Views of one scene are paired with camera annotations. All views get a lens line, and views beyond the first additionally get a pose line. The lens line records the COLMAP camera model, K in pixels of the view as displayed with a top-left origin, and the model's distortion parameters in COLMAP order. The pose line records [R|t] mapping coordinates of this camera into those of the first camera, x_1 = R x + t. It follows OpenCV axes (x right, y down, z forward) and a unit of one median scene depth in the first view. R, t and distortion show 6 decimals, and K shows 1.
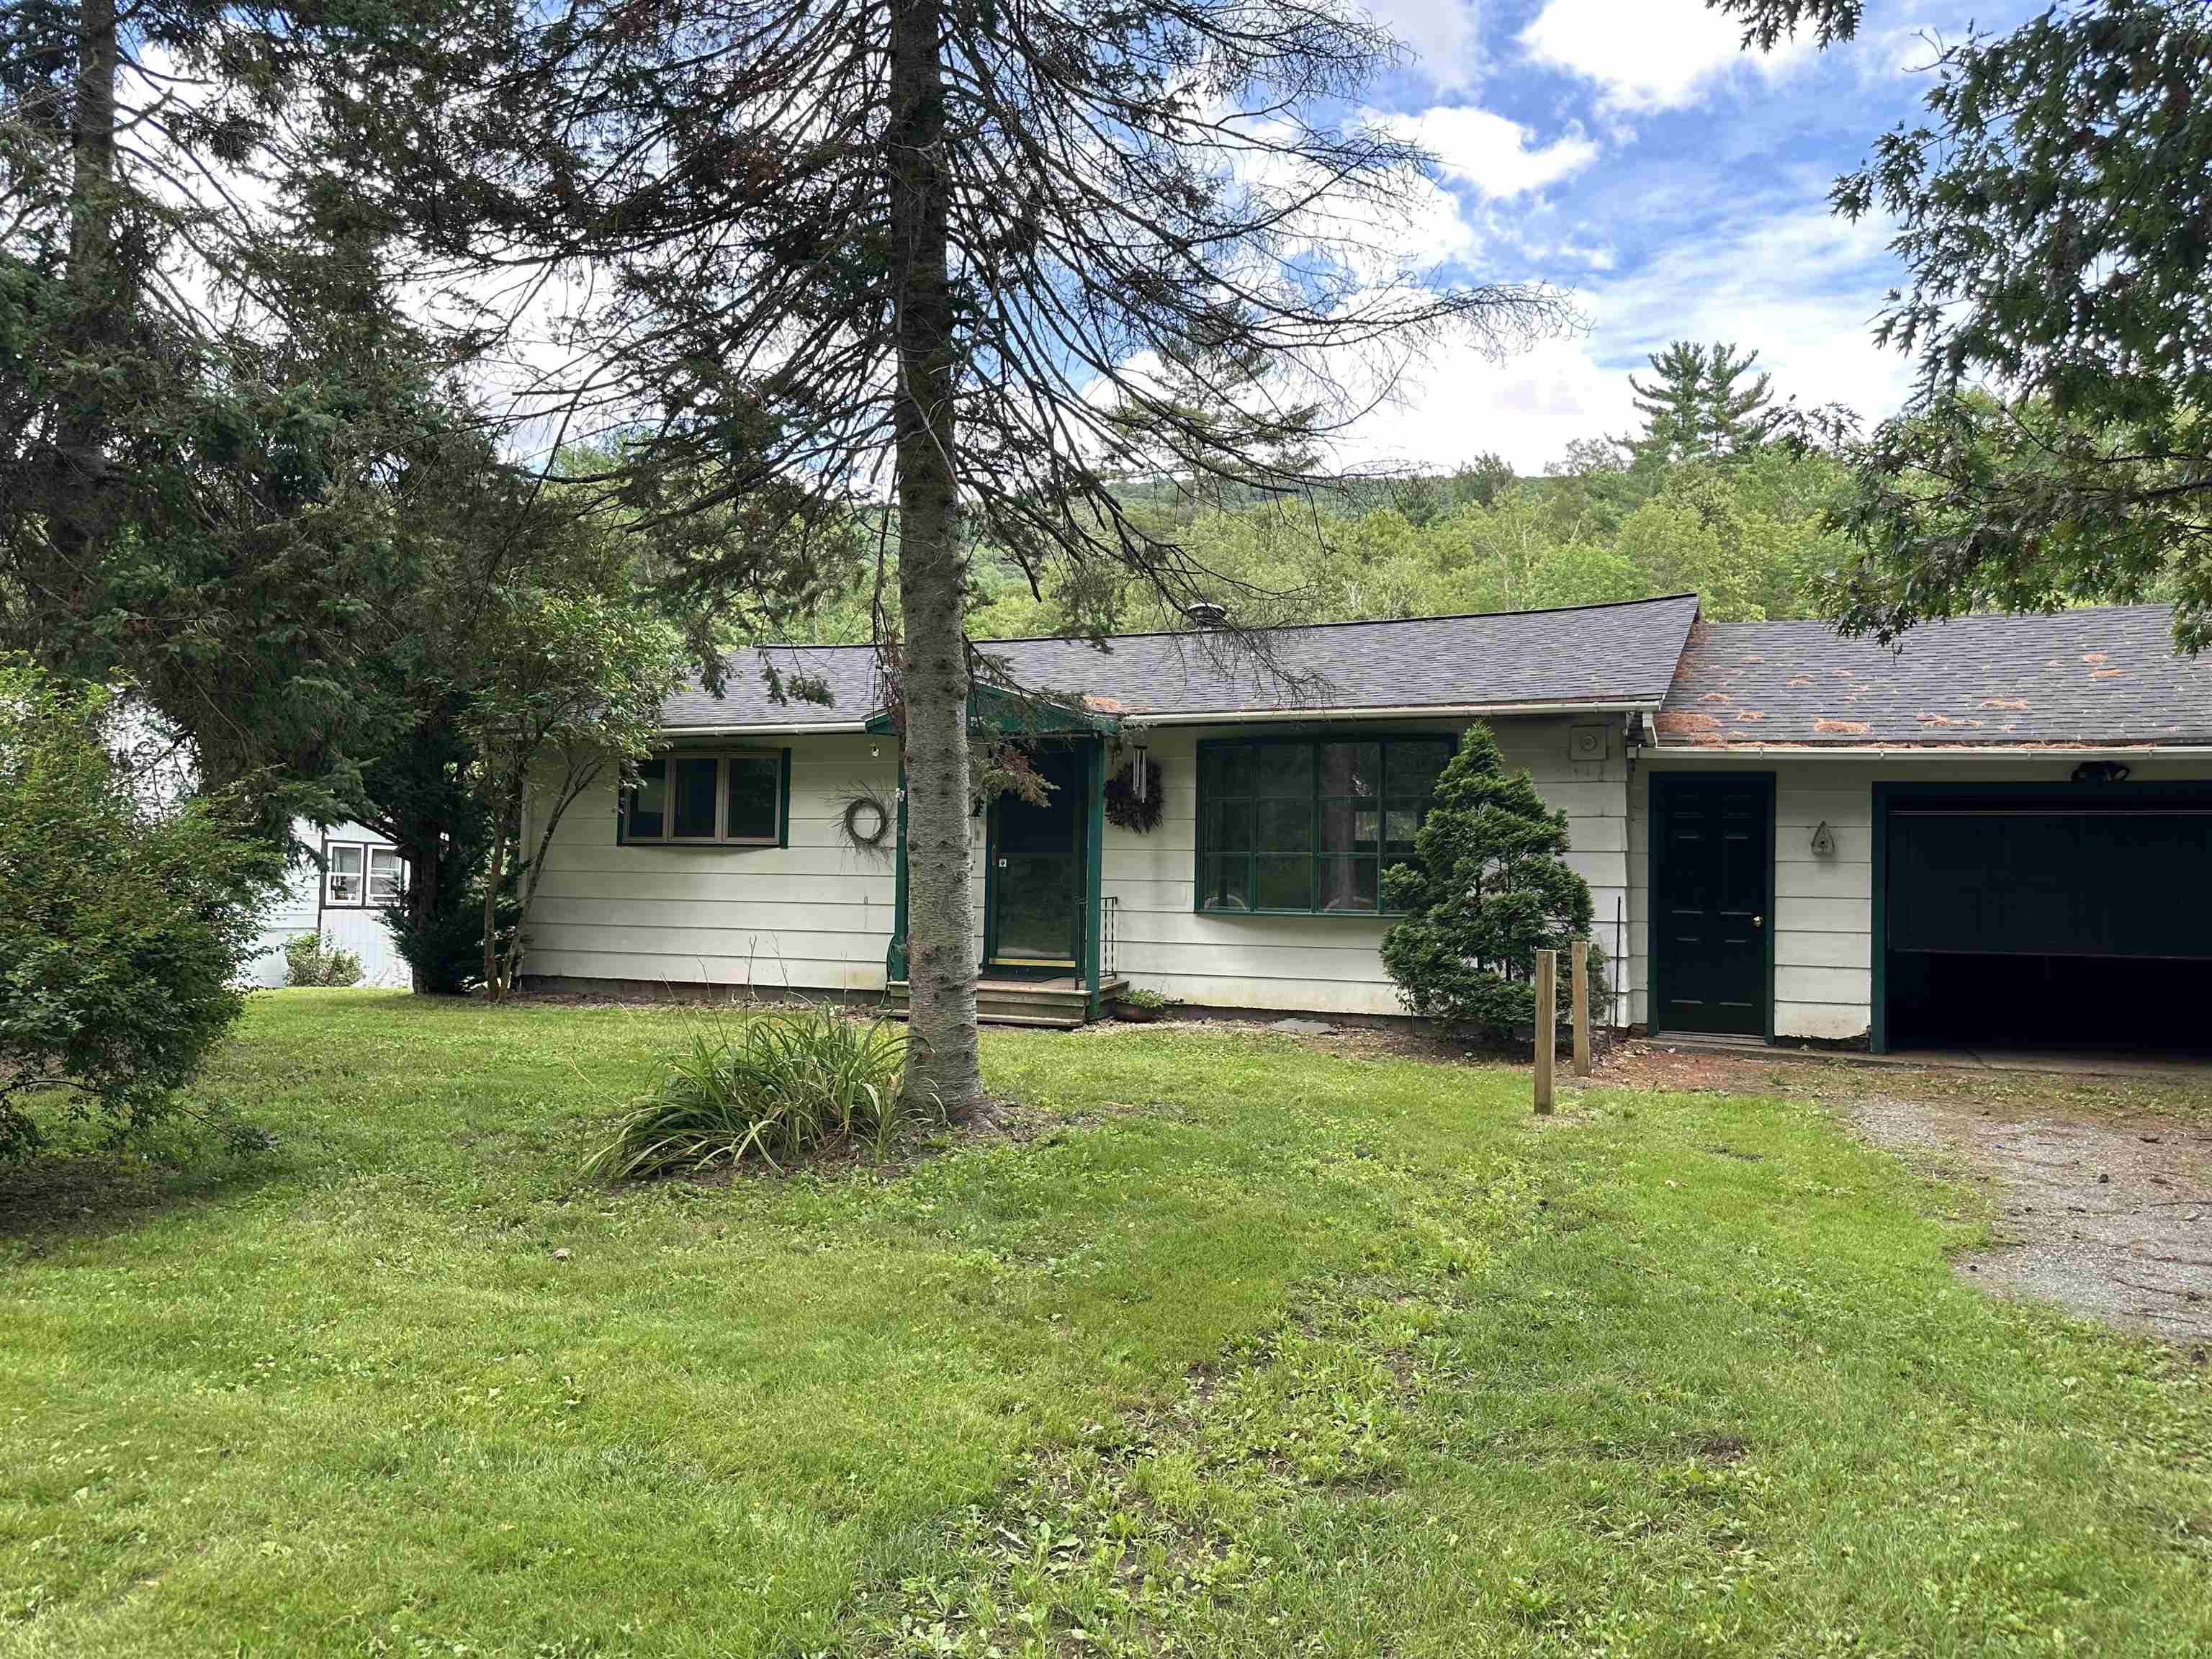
lens RADIAL K [[1579.6, 0, 1103.2], [0, 1579.6, 823.4], [0, 0, 1]] dist [0.052638, -0.063638]
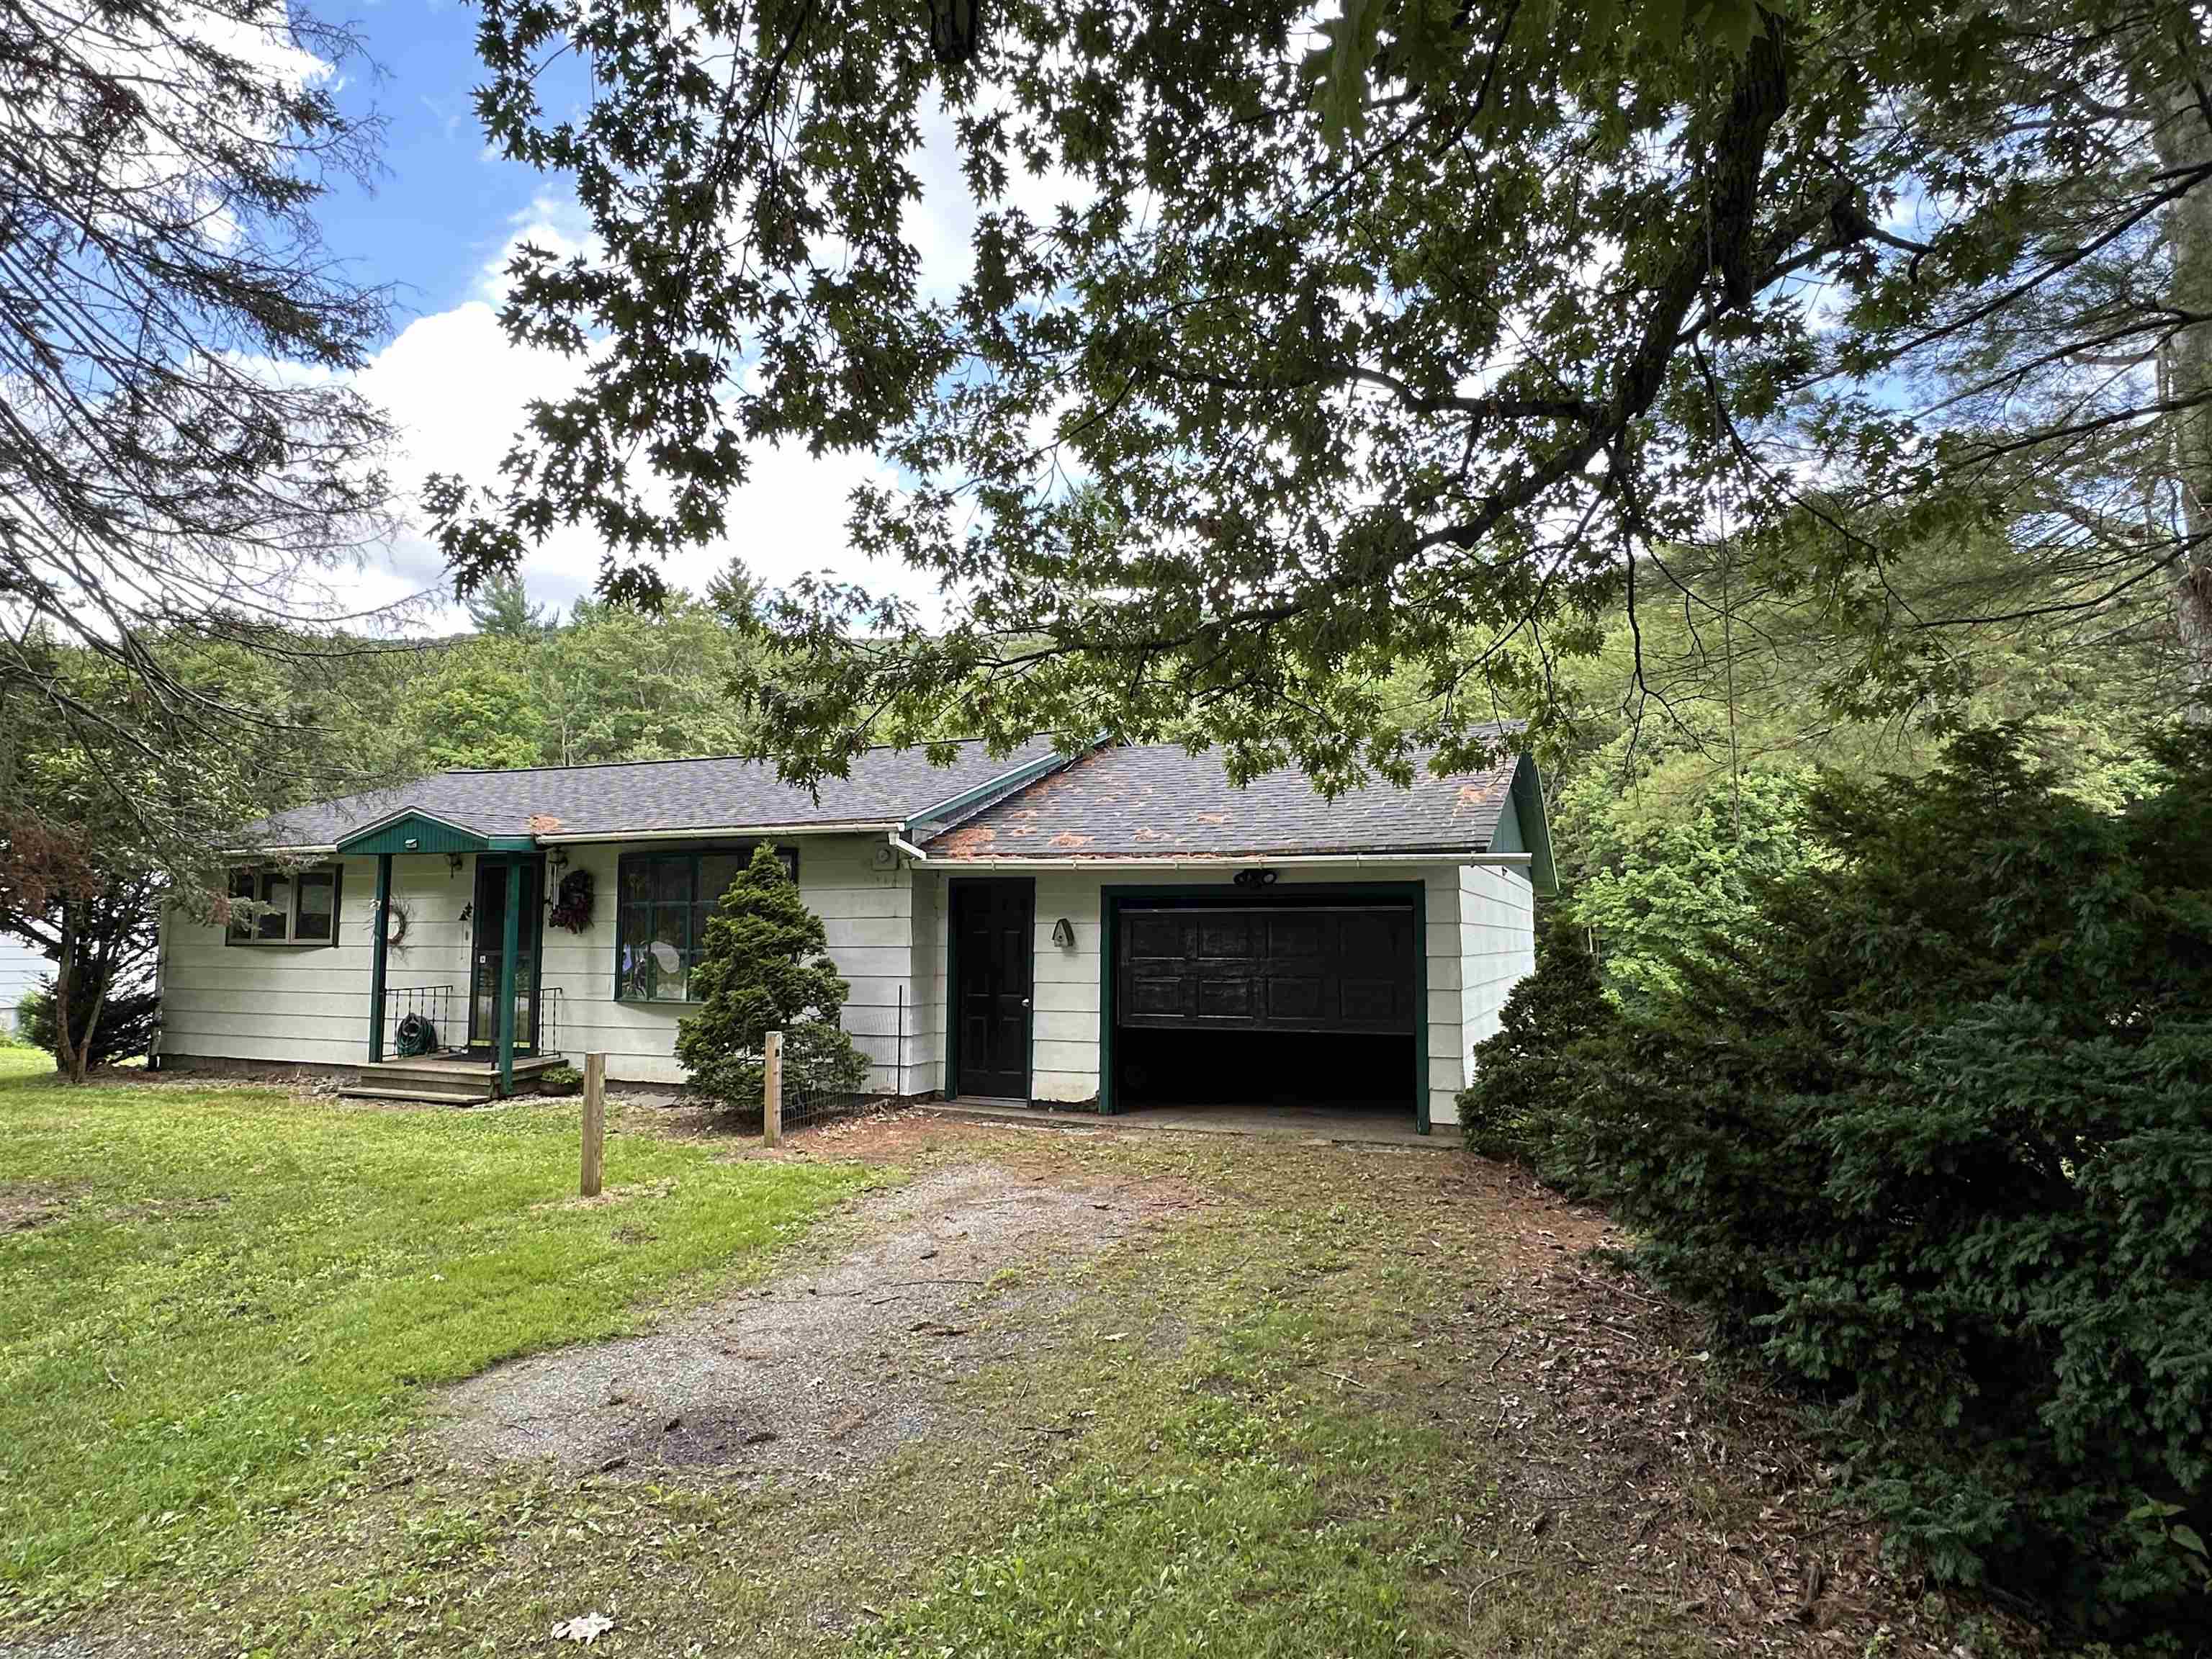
lens RADIAL K [[1260.1, 0, 1109.9], [0, 1260.1, 840.5], [0, 0, 1]] dist [-0.009306, 0.000054]
pose [[0.999747, -0.018426, 0.012901, 0.468723], [0.018884, 0.999160, -0.036366, -0.024849], [-0.012220, 0.036601, 0.999255, 0.051564]]
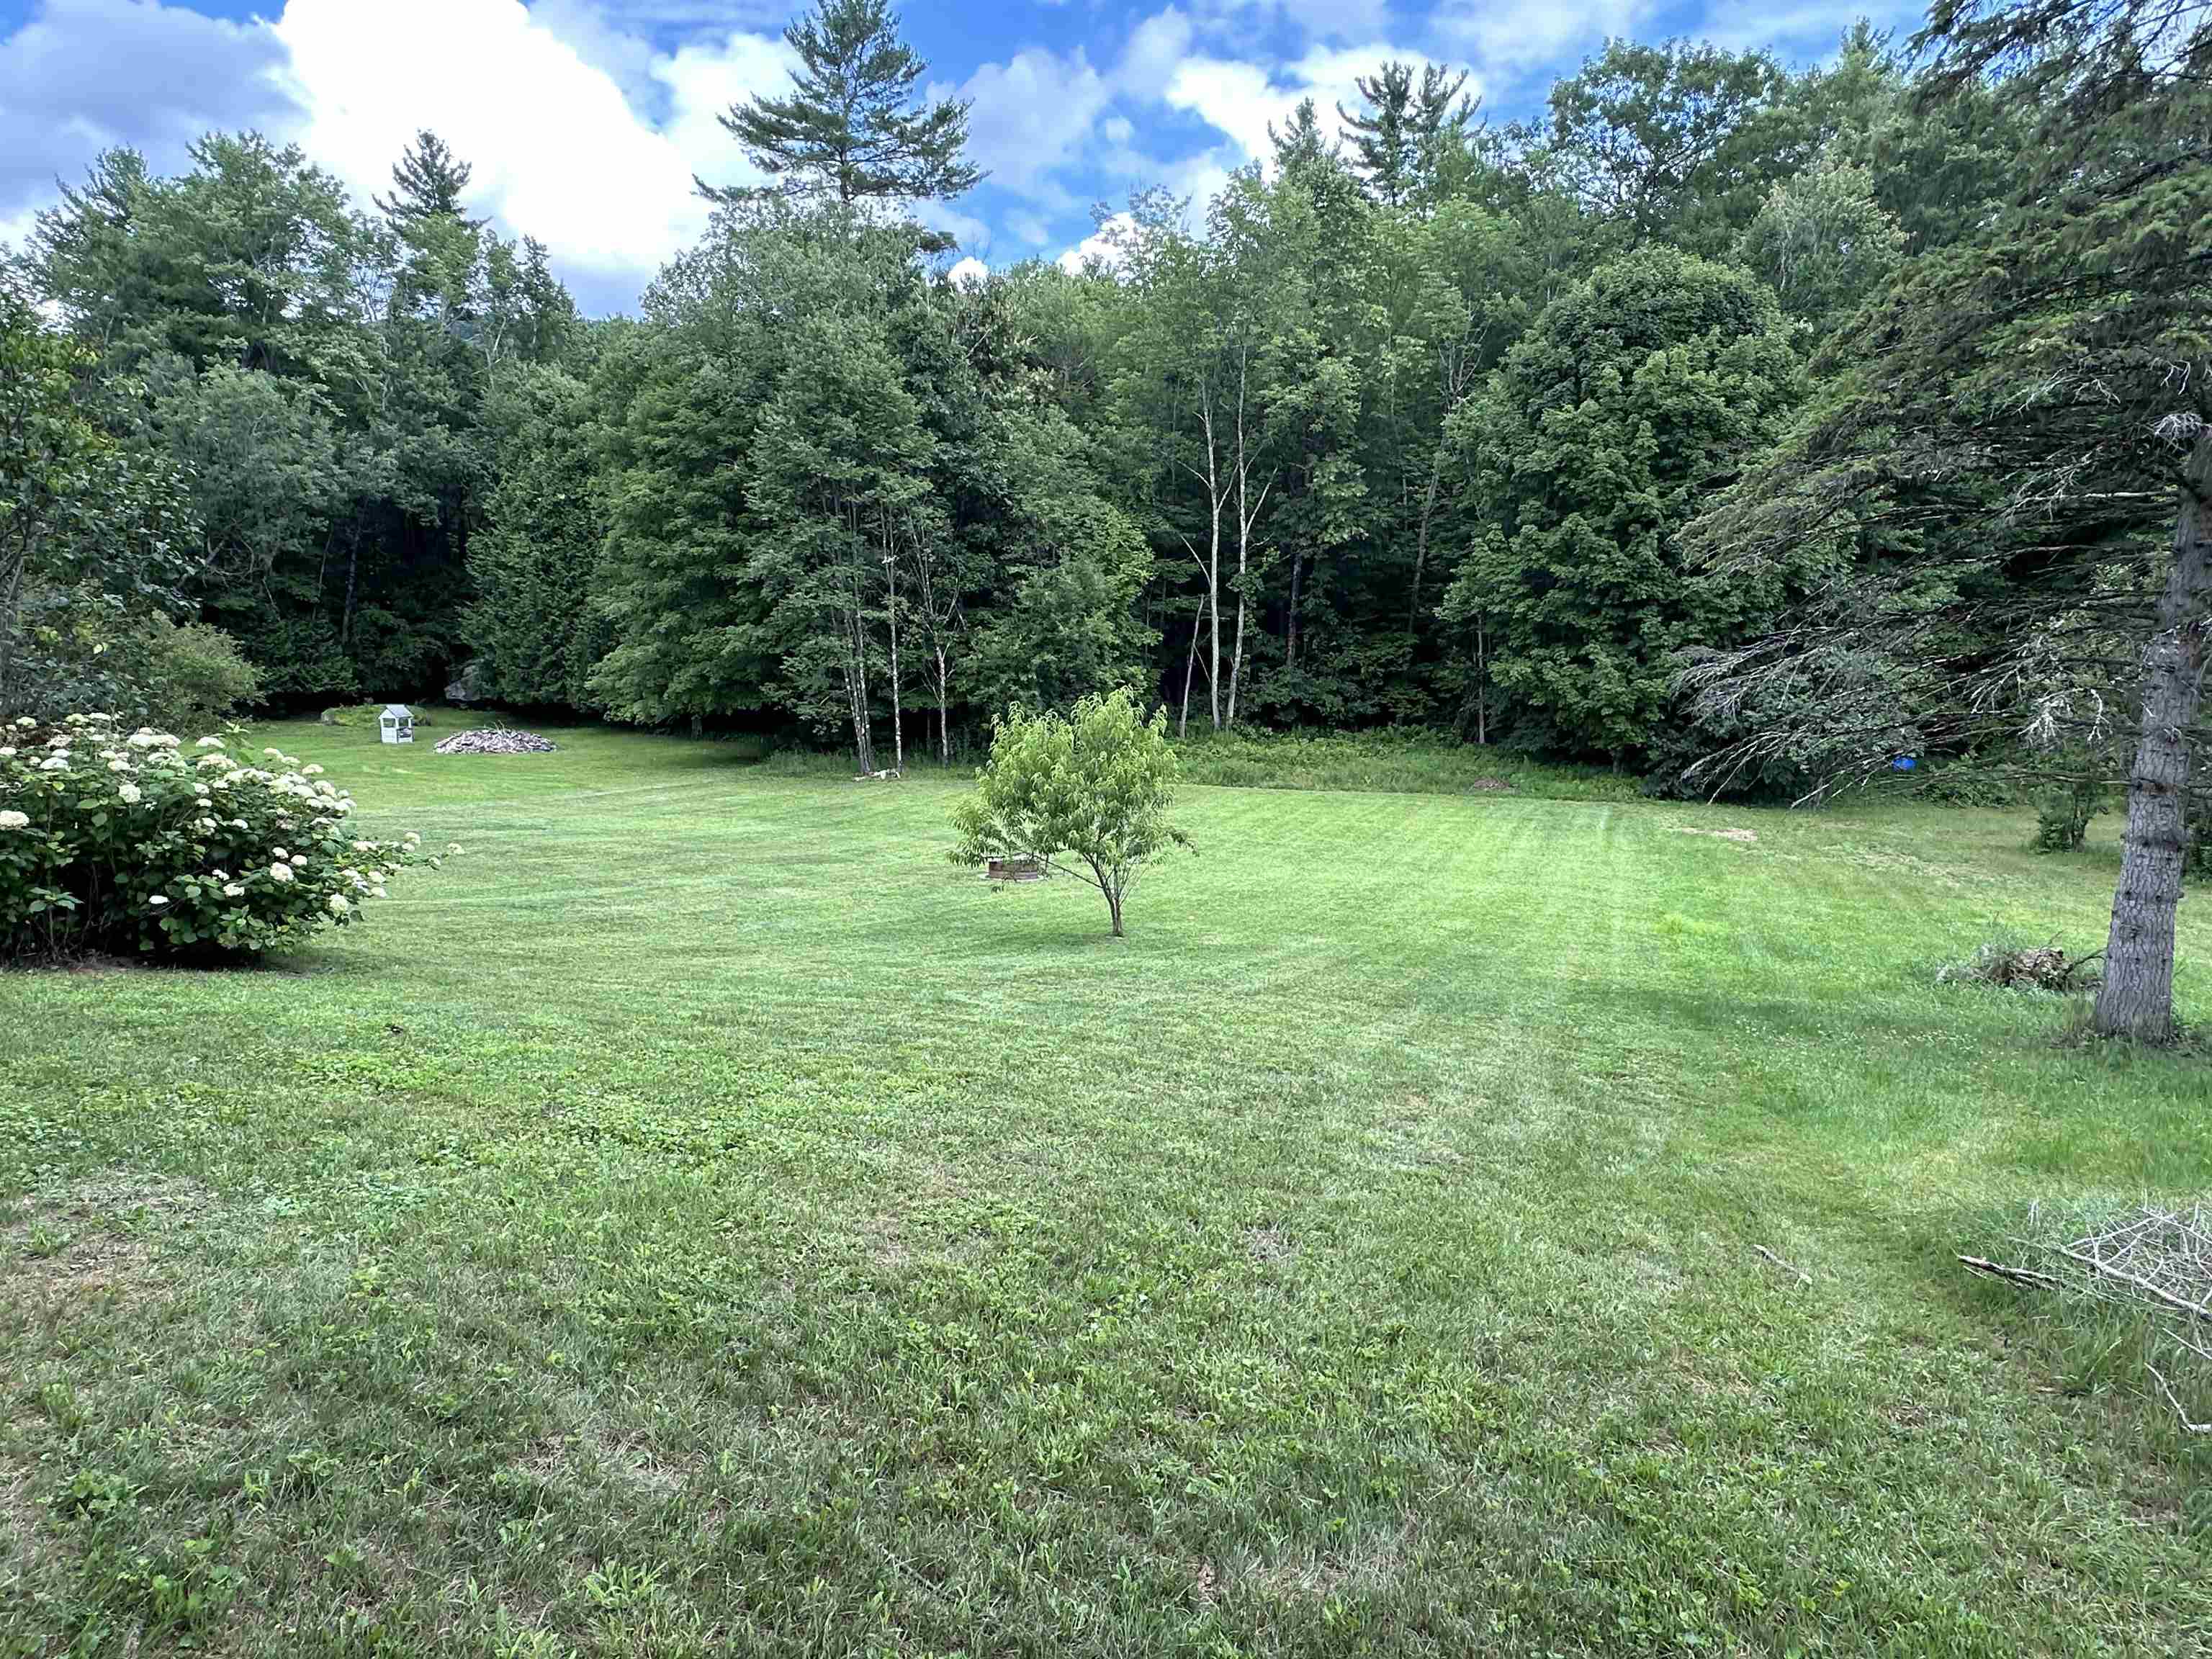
lens RADIAL K [[1260.1, 0, 1095.3], [0, 1260.1, 842.0], [0, 0, 1]] dist [-0.009306, 0.000054]
pose [[0.999428, -0.015173, 0.030218, 1.266340], [0.009512, 0.983740, 0.179346, 0.156340], [-0.032448, -0.178956, 0.983322, 1.487135]]
